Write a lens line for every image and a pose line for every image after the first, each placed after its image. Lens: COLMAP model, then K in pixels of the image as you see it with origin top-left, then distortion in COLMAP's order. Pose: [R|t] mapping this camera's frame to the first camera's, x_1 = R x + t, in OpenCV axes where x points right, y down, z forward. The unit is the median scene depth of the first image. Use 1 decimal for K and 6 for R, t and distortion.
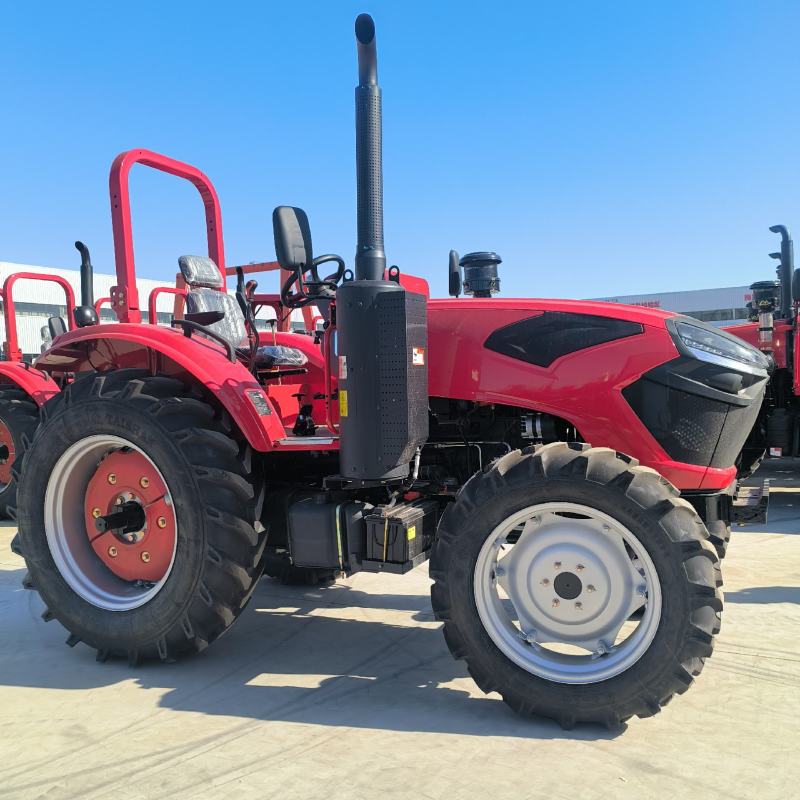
lens RADIAL K [[770.4, 0, 392.7], [0, 770.4, 406.6], [0, 0, 1]] dist [0.026452, 0.000000]
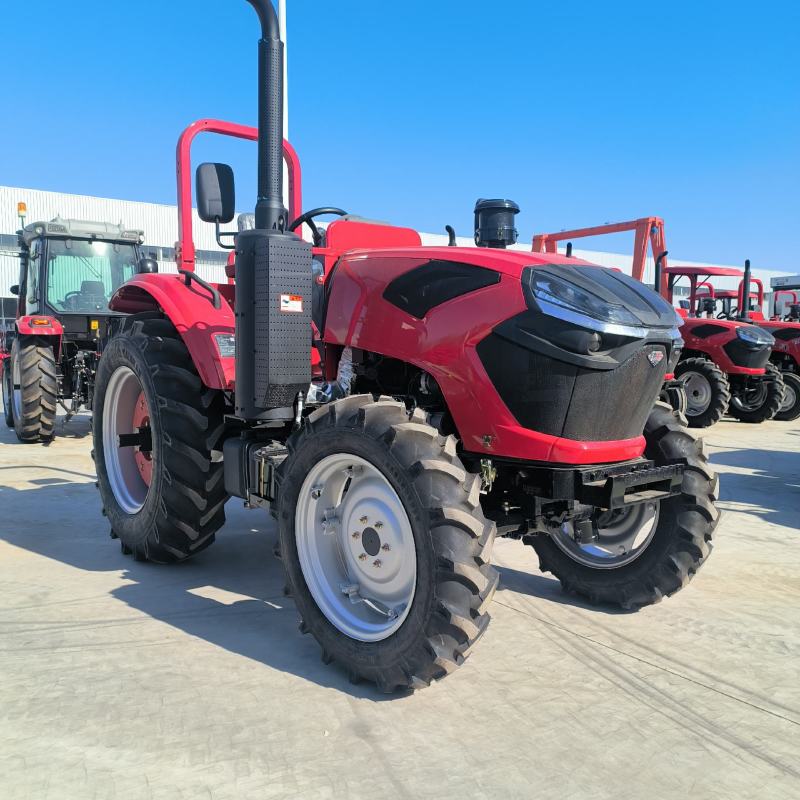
lens RADIAL K [[770.4, 0, 399.8], [0, 770.4, 404.6], [0, 0, 1]] dist [0.026452, 0.000000]
pose [[0.892876, 0.079225, -0.443279, 0.610128], [-0.059898, 0.996549, 0.057458, 0.001252], [0.446302, -0.024752, 0.894540, 0.136922]]
